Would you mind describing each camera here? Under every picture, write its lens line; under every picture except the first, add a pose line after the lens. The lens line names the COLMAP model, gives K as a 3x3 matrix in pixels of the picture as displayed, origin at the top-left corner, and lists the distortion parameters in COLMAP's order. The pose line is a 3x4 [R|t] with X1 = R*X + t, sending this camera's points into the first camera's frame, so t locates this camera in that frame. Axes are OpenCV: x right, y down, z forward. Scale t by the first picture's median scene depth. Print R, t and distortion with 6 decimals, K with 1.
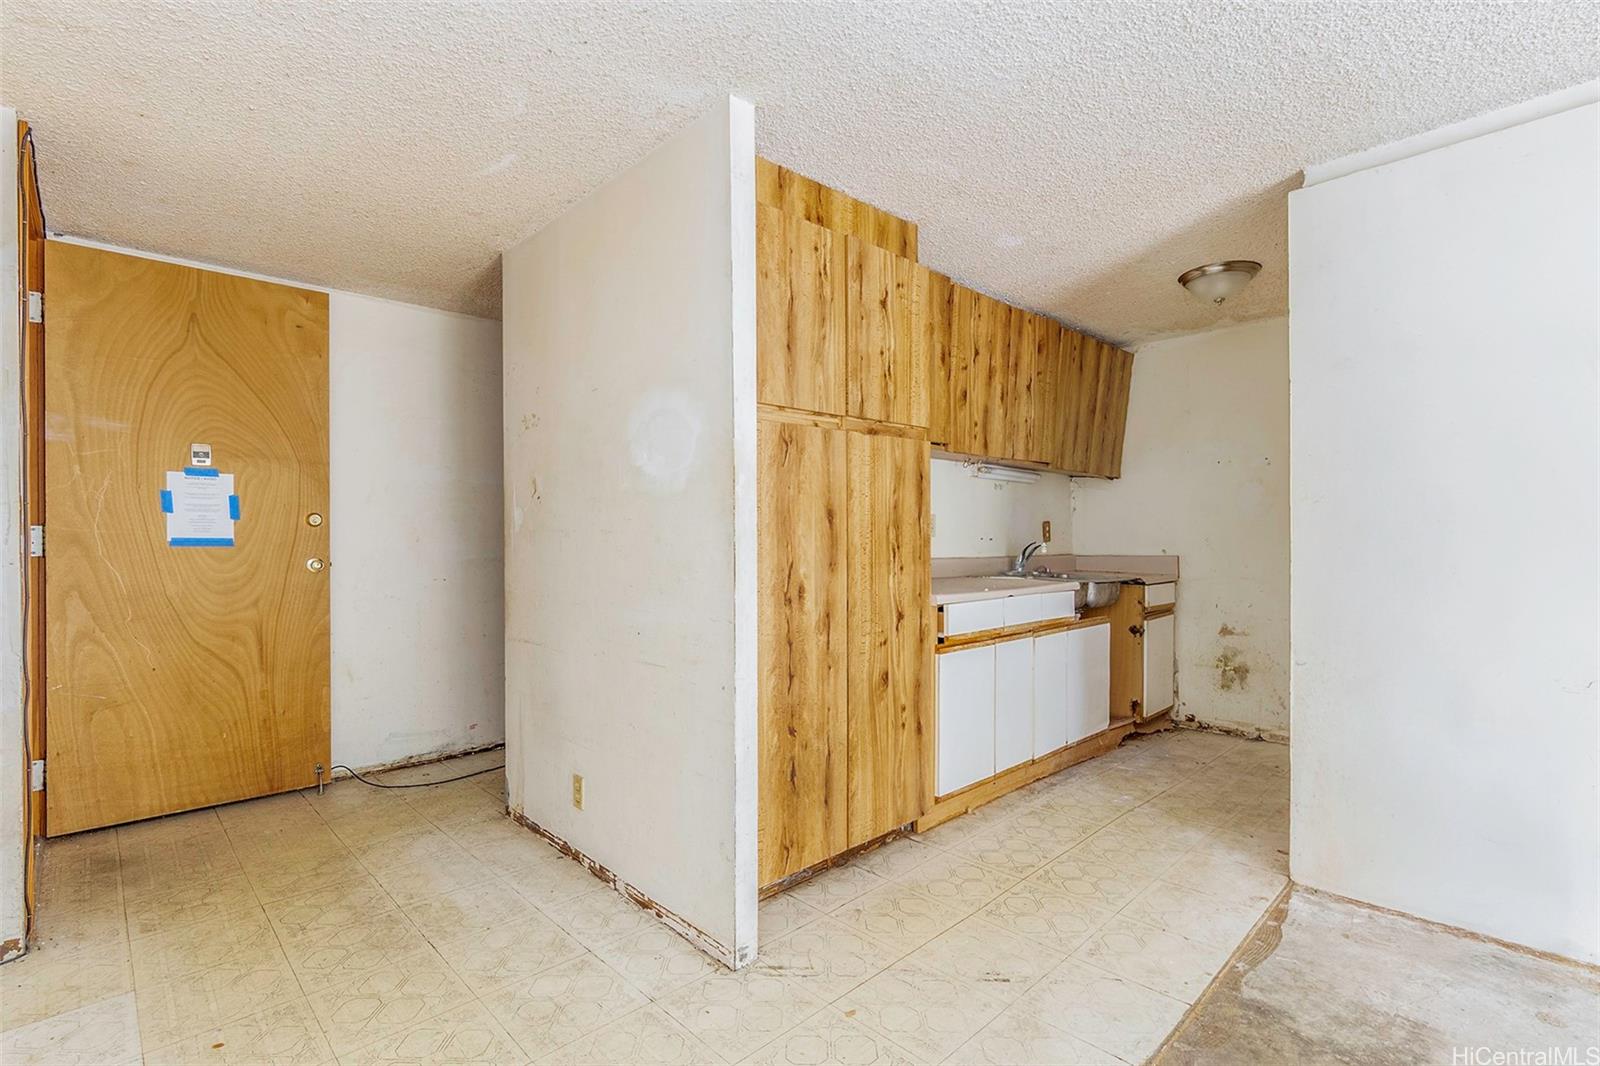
lens RADIAL K [[762.4, 0, 769.2], [0, 762.4, 541.0], [0, 0, 1]] dist [-0.010159, 0.002036]
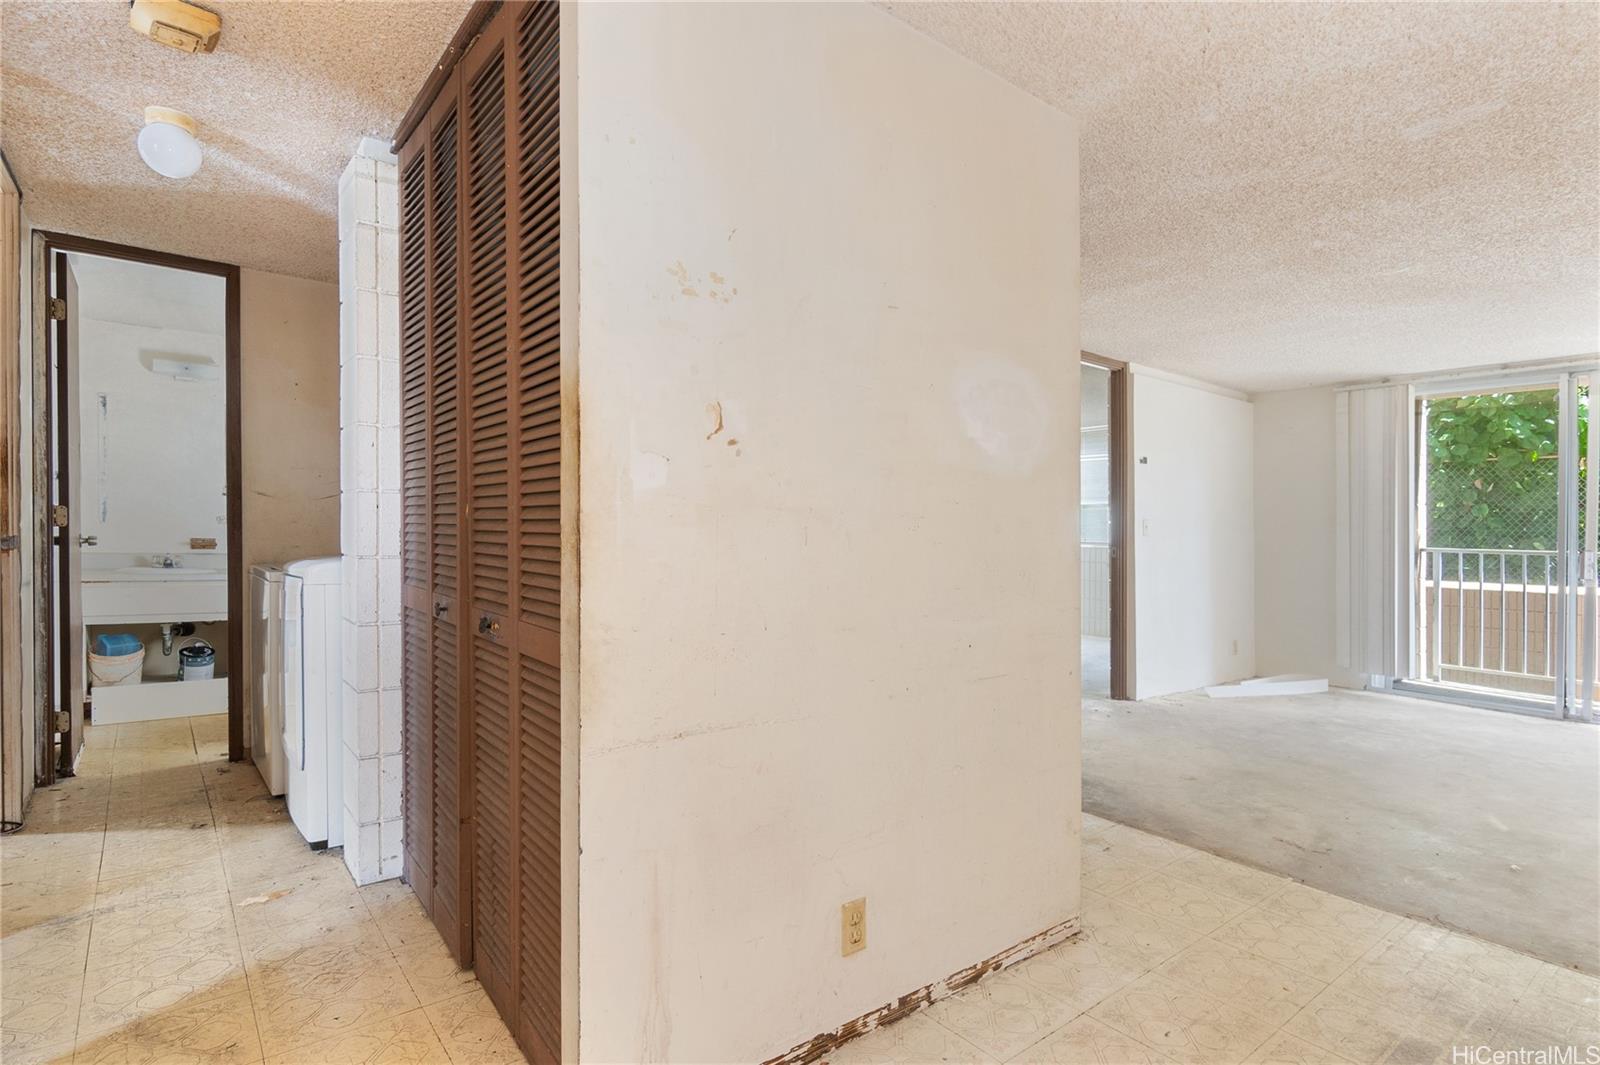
lens RADIAL K [[834.4, 0, 796.9], [0, 834.4, 543.1], [0, 0, 1]] dist [0.002834, 0.002203]
pose [[0.055853, -0.011656, 0.998371, -0.650753], [-0.008372, 0.999891, 0.012143, 0.000403], [-0.998404, -0.009037, 0.055750, 0.697517]]
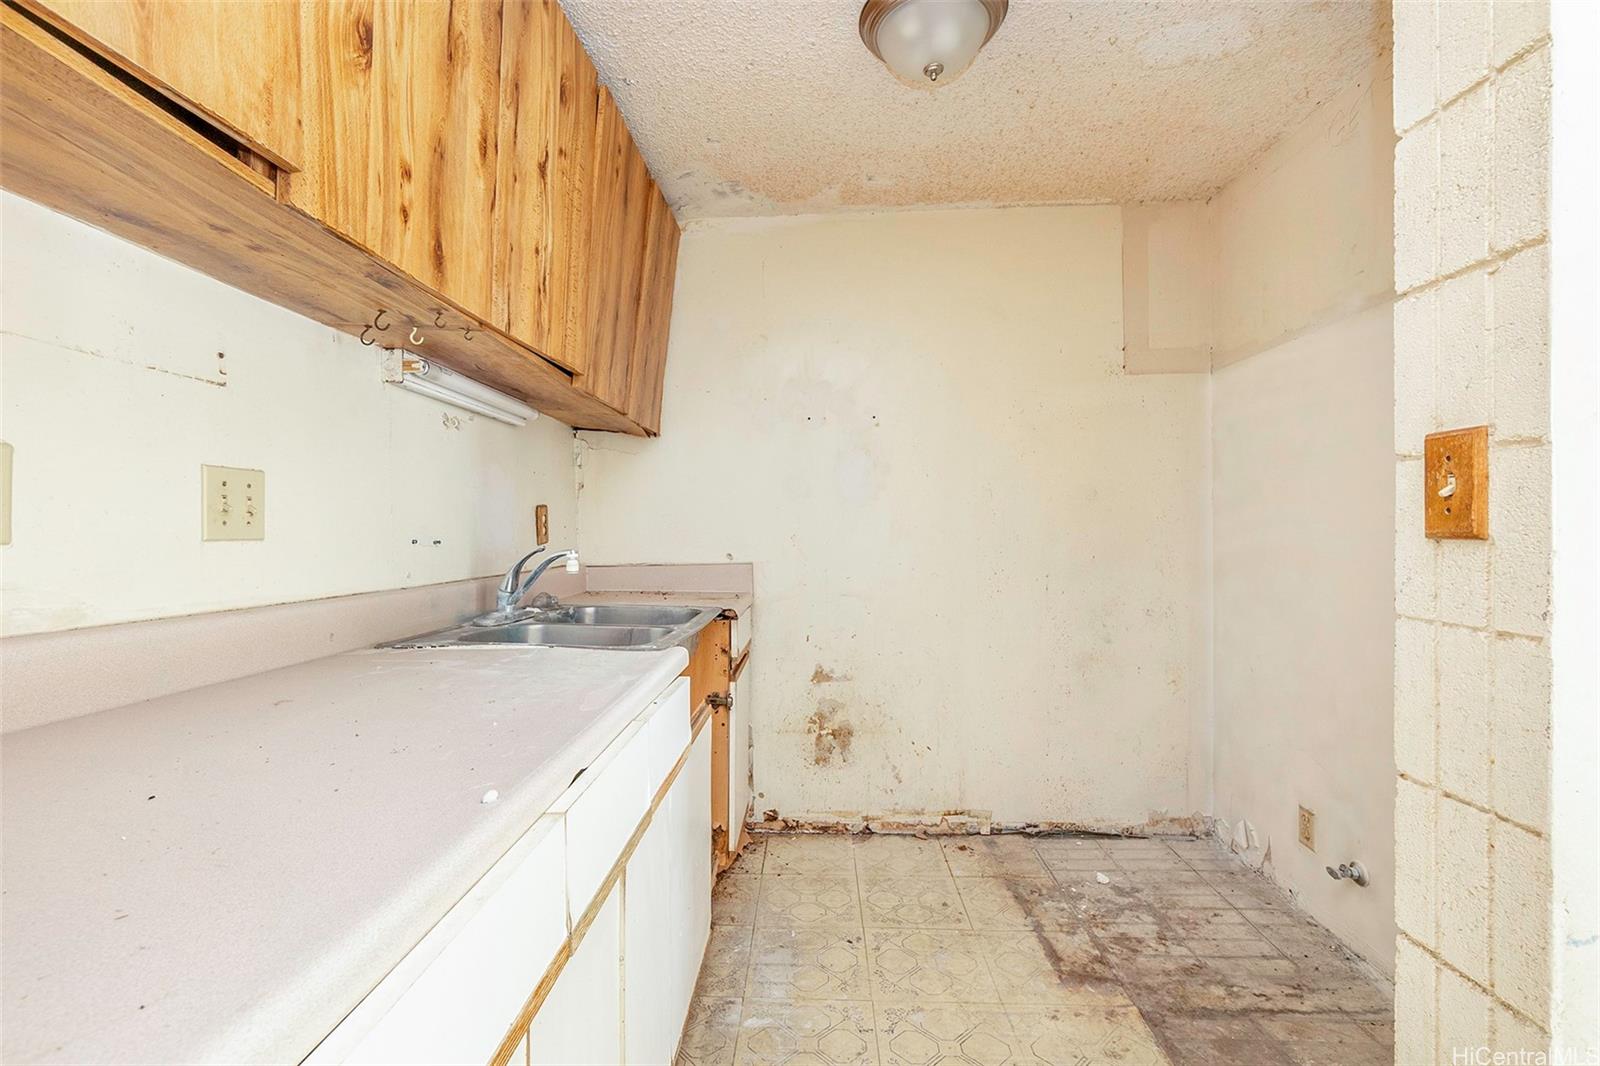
lens RADIAL K [[699.2, 0, 797.3], [0, 699.2, 532.6], [0, 0, 1]] dist [-0.001568, 0.000068]
pose [[0.692647, -0.007337, 0.721240, 0.163118], [0.008847, 0.999959, 0.001675, -0.007027], [-0.721223, 0.005221, 0.692683, 0.638909]]
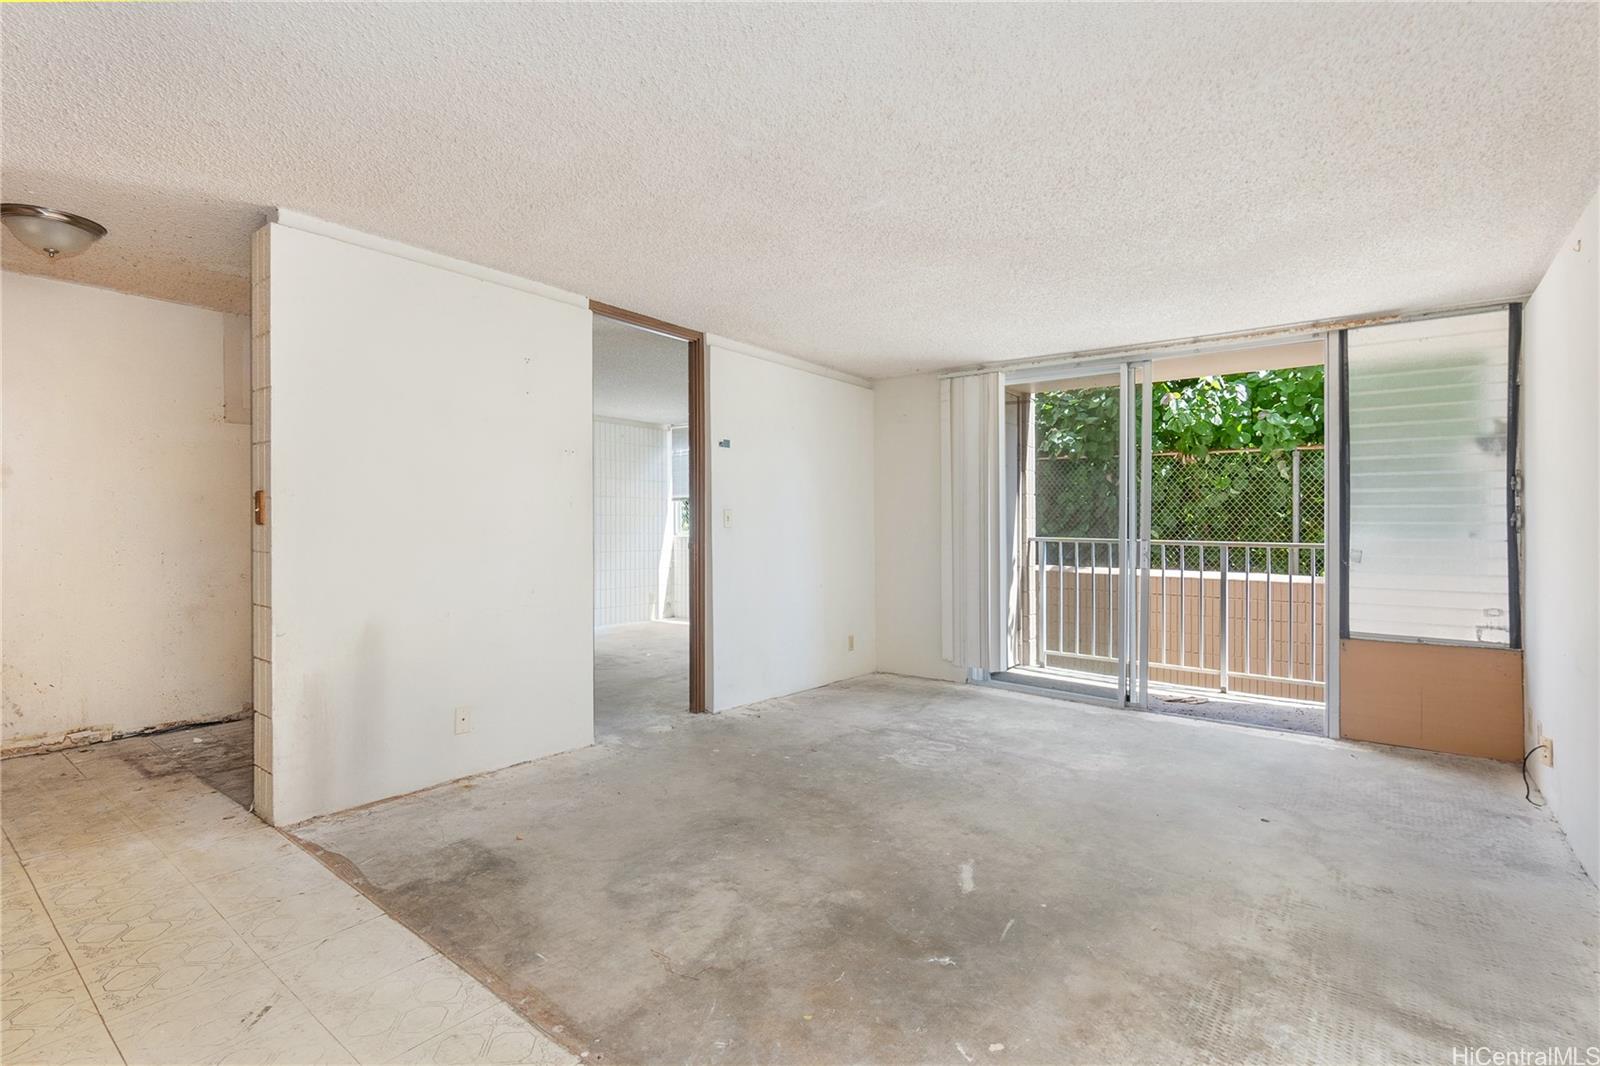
lens RADIAL K [[762.4, 0, 793.6], [0, 762.4, 530.8], [0, 0, 1]] dist [-0.010159, 0.002036]
pose [[-0.171455, -0.005930, 0.985174, -0.349165], [-0.000704, 0.999982, 0.005896, -0.001909], [-0.985192, 0.000317, -0.171456, 0.267758]]
